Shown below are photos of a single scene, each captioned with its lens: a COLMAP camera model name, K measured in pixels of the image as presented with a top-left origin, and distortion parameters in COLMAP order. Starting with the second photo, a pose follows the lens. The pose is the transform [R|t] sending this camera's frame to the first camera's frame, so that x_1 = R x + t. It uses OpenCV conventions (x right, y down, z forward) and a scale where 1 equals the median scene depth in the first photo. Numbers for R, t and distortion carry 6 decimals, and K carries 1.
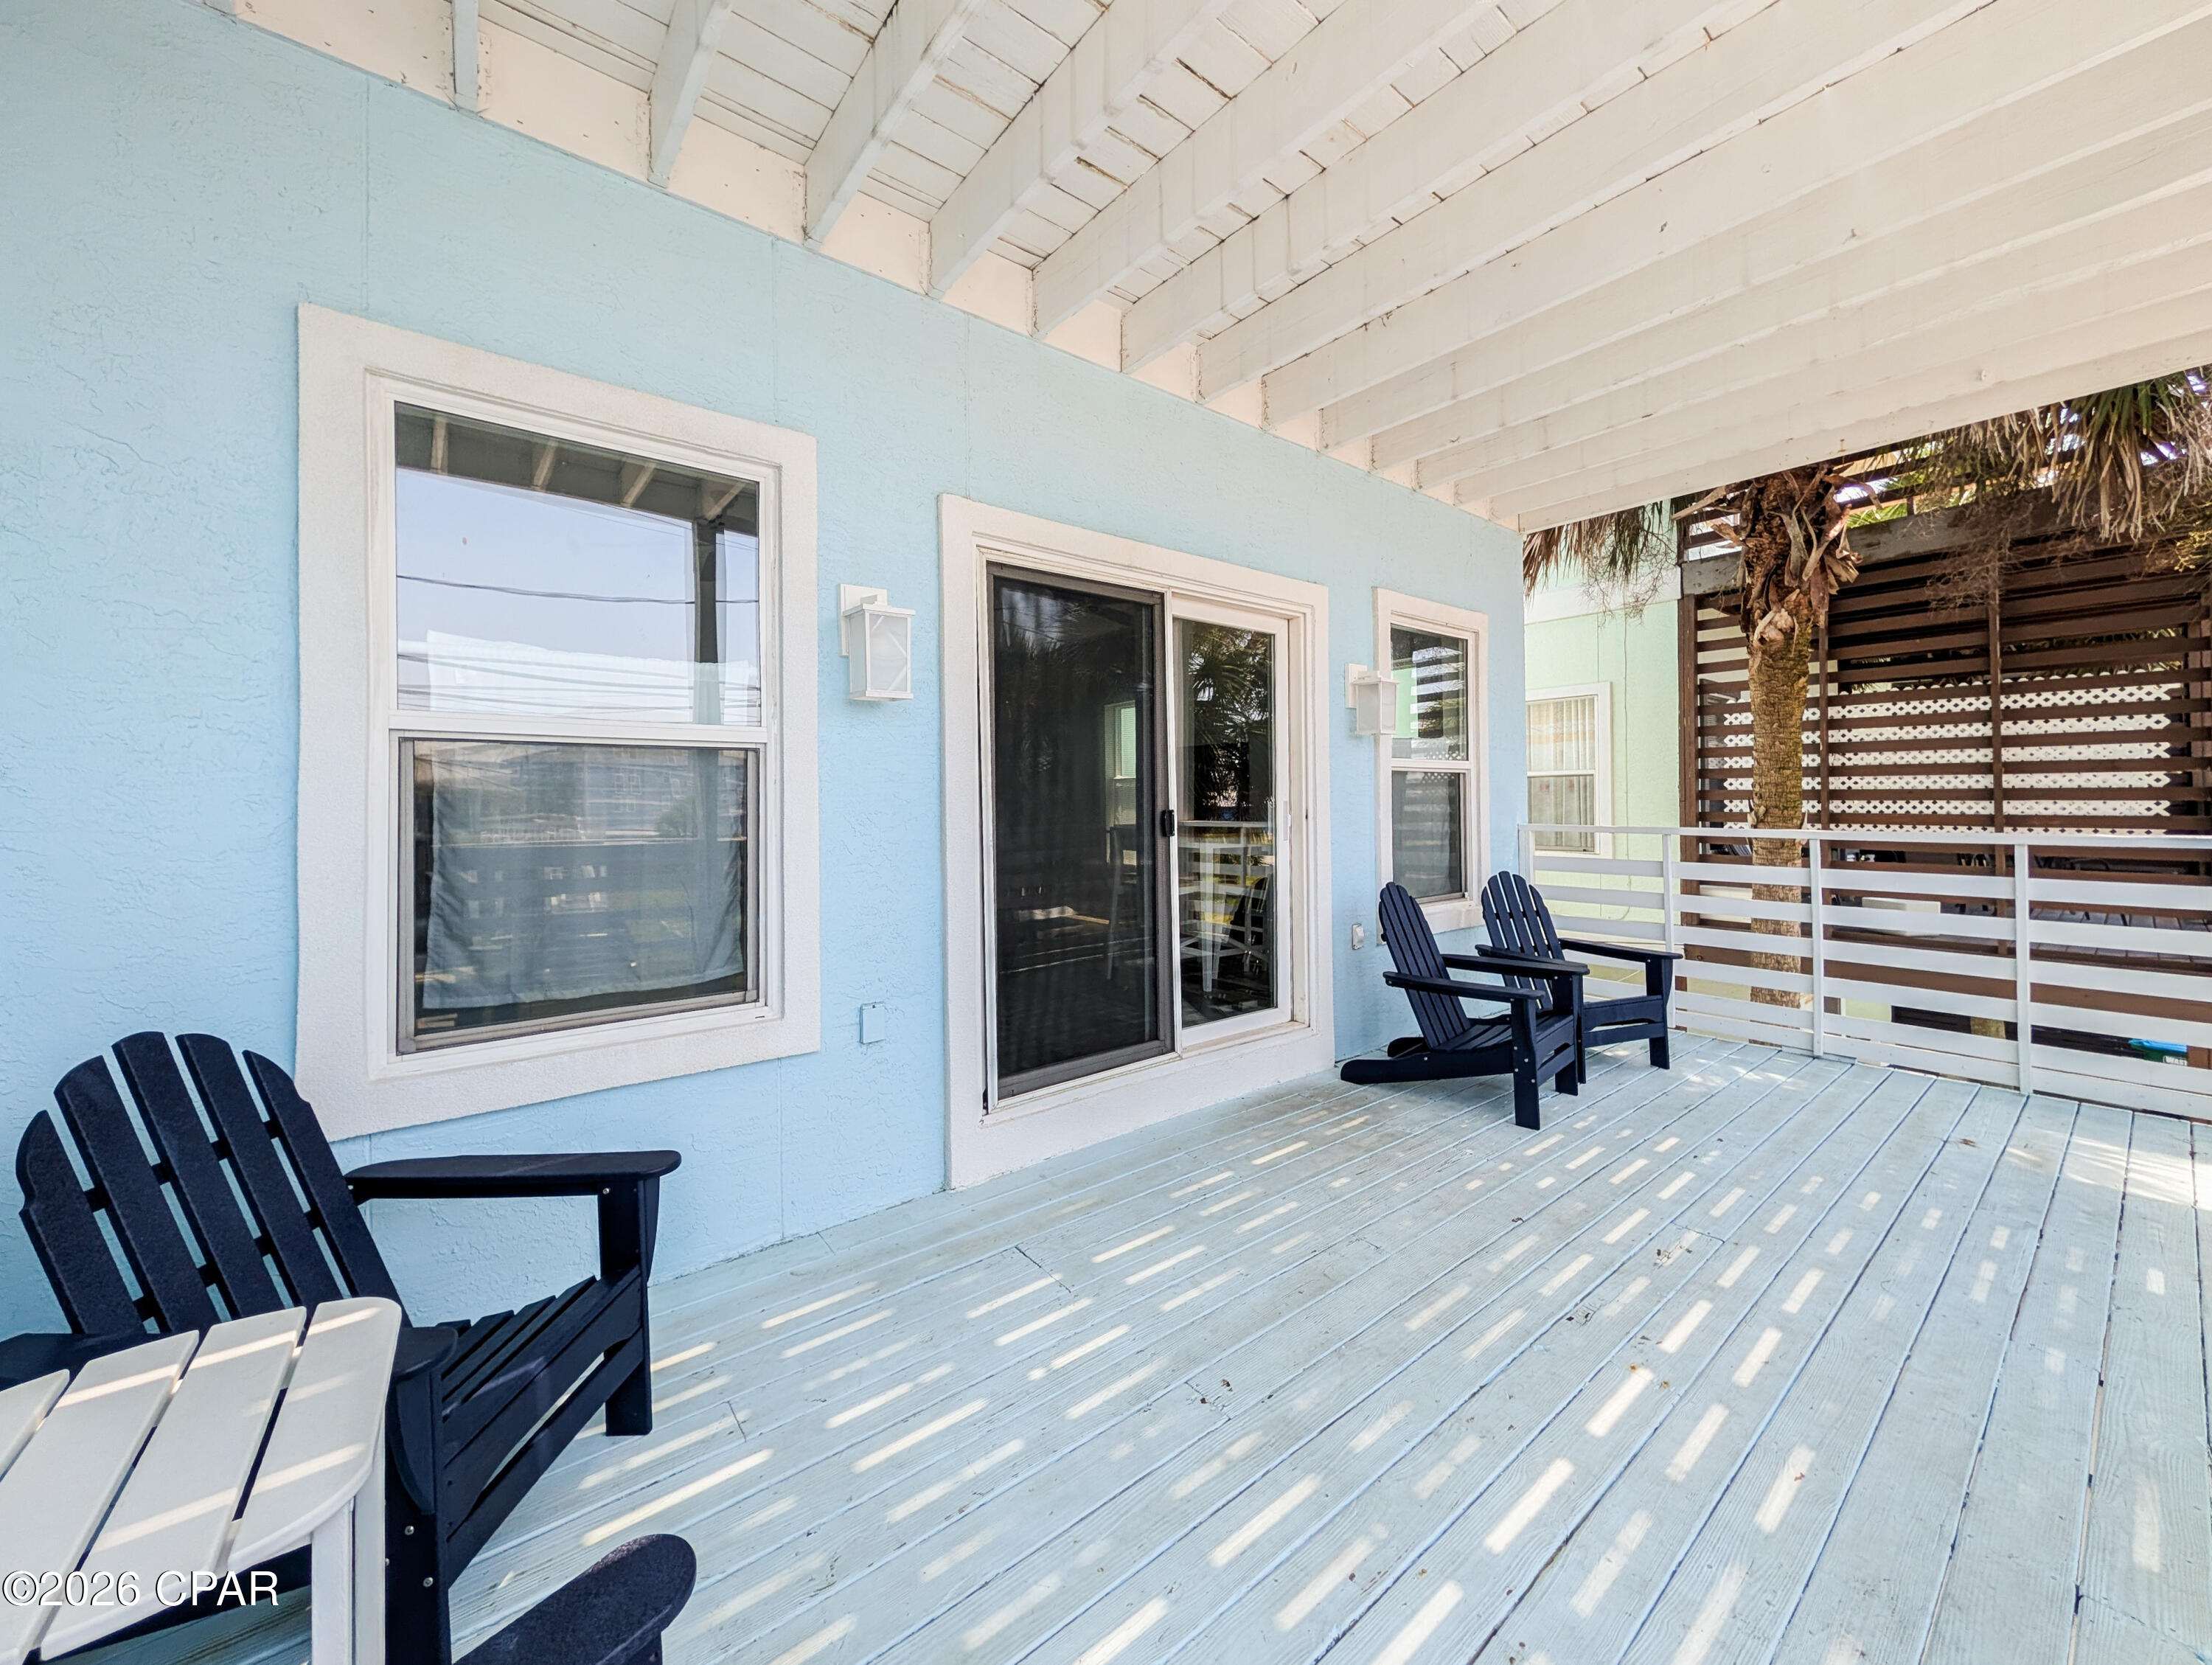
lens RADIAL K [[822.4, 0, 1125.4], [0, 822.4, 816.5], [0, 0, 1]] dist [-0.001246, 0.000123]
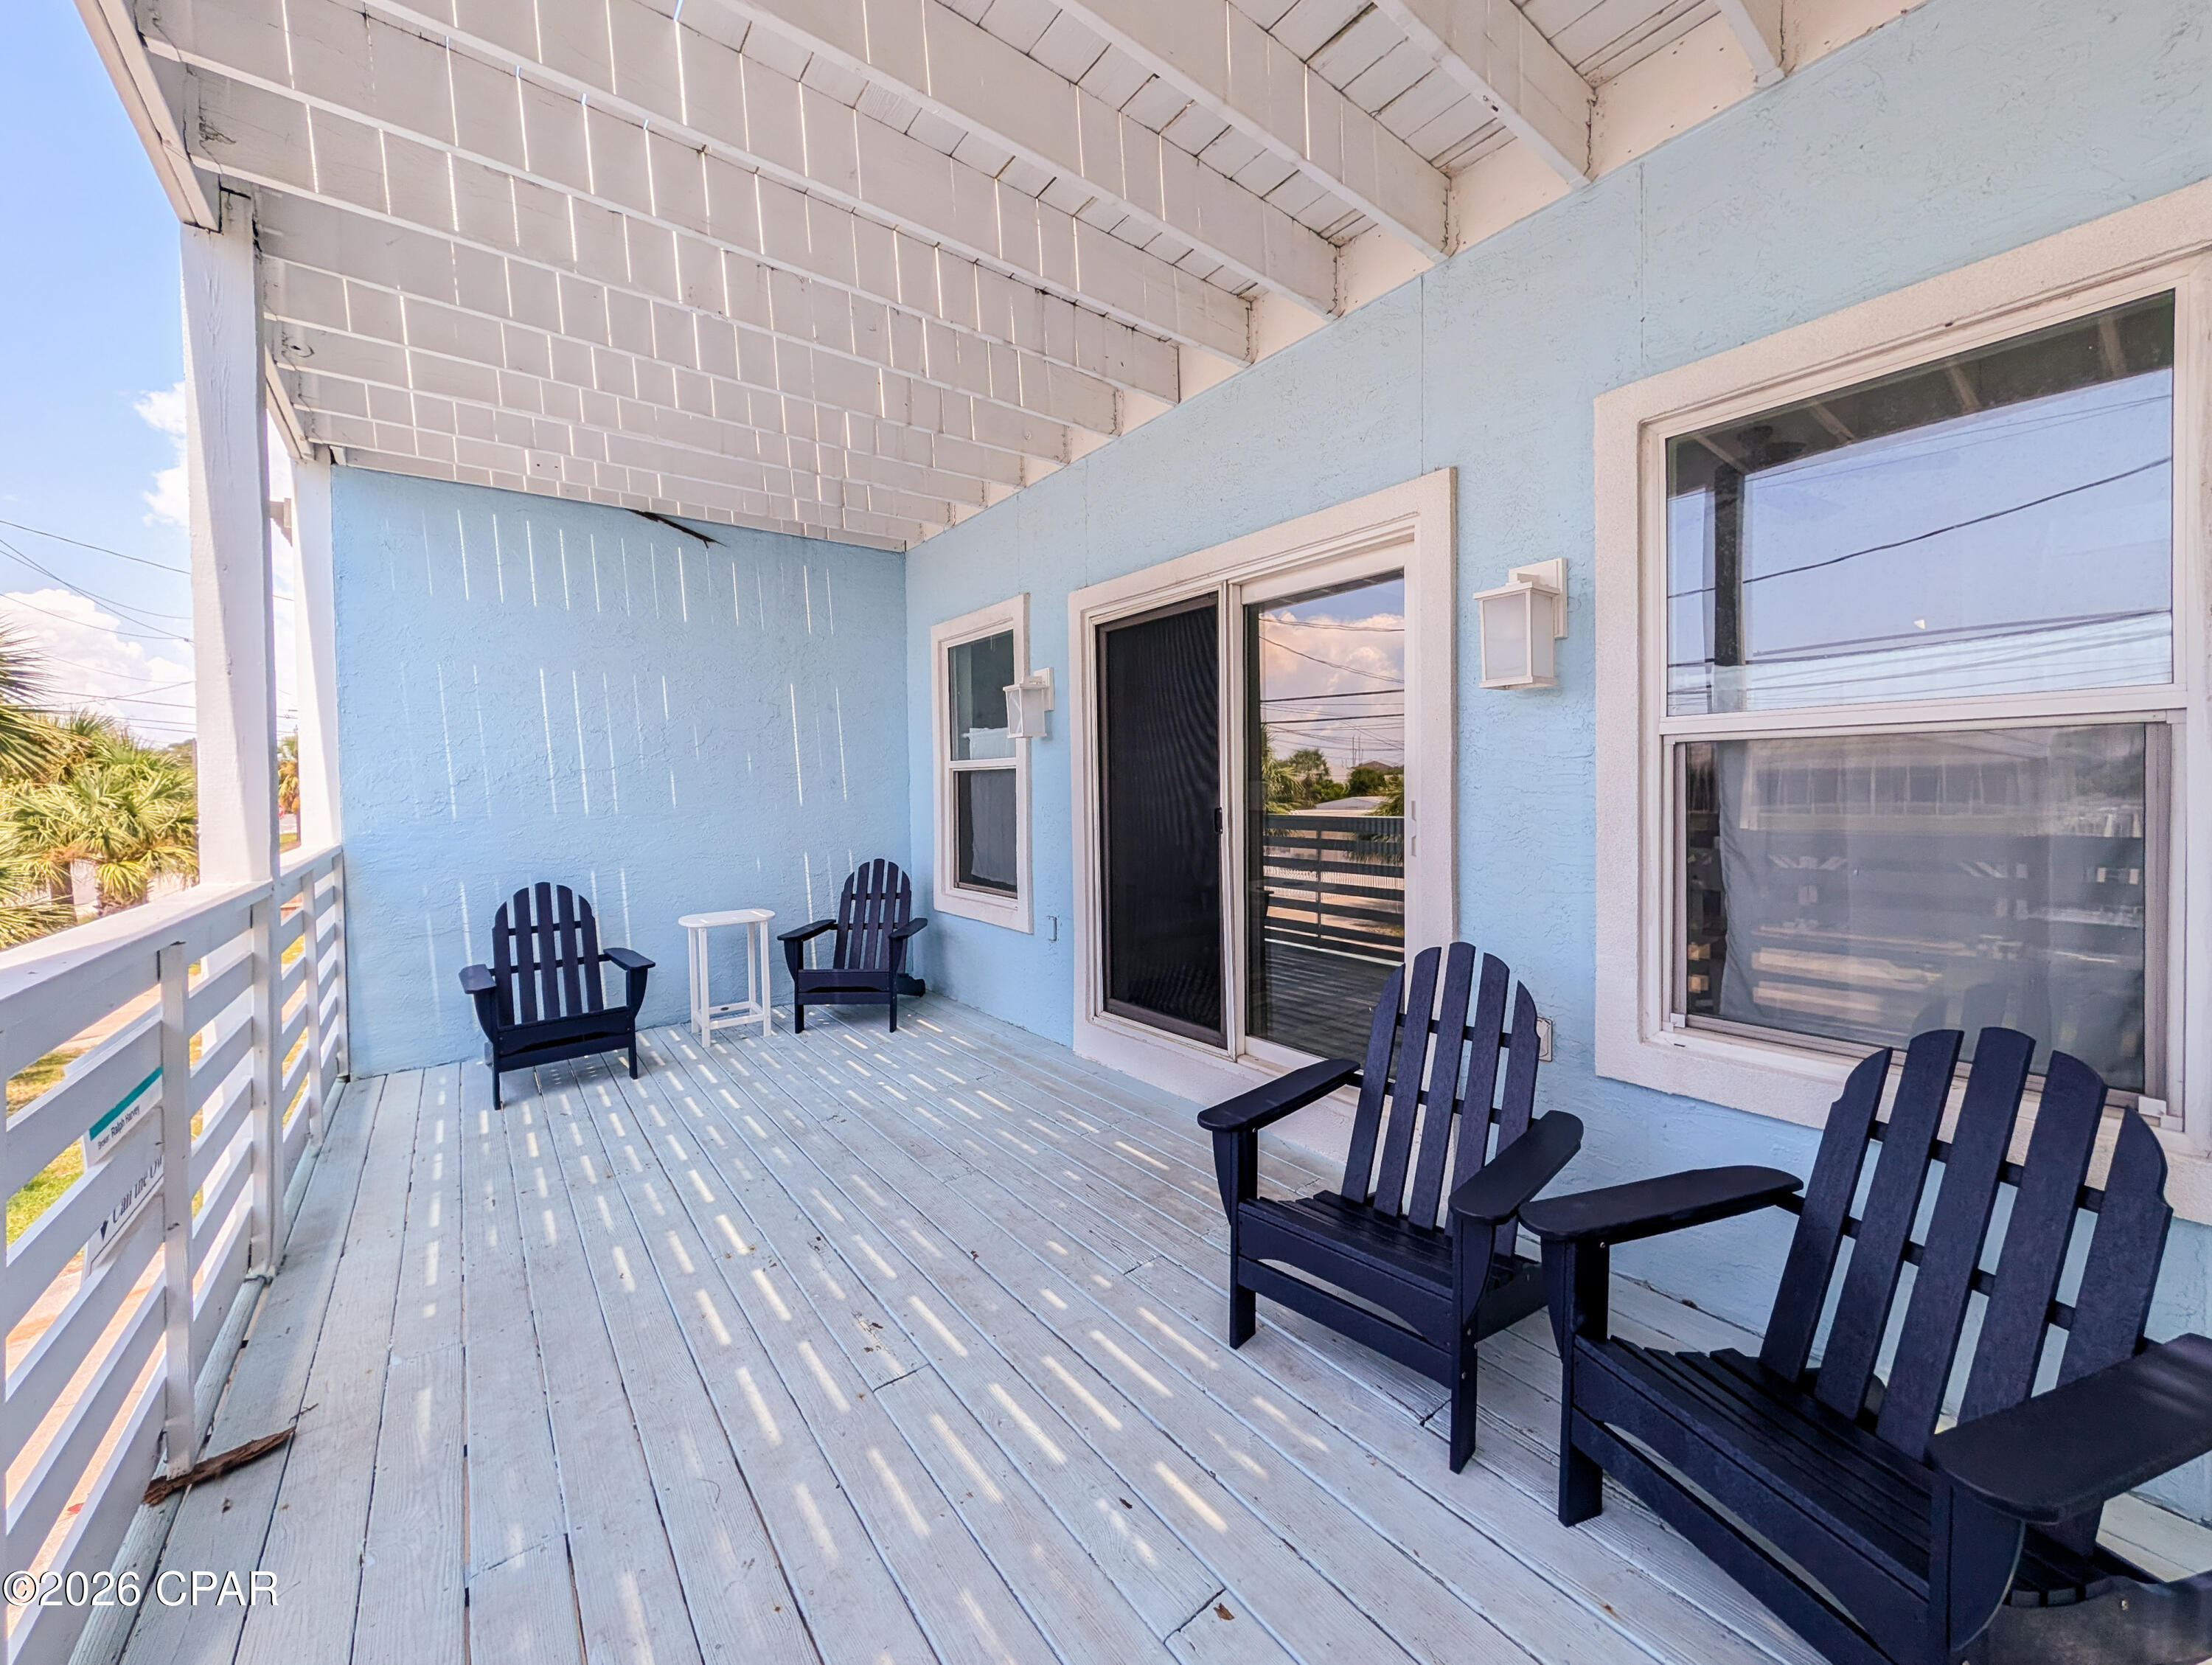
lens RADIAL K [[822.4, 0, 1126.8], [0, 822.4, 823.1], [0, 0, 1]] dist [-0.001246, 0.000123]
pose [[0.017347, 0.052316, -0.998480, 1.457211], [-0.012403, 0.998565, 0.052105, -0.055488], [0.999773, 0.011480, 0.017970, 1.204539]]
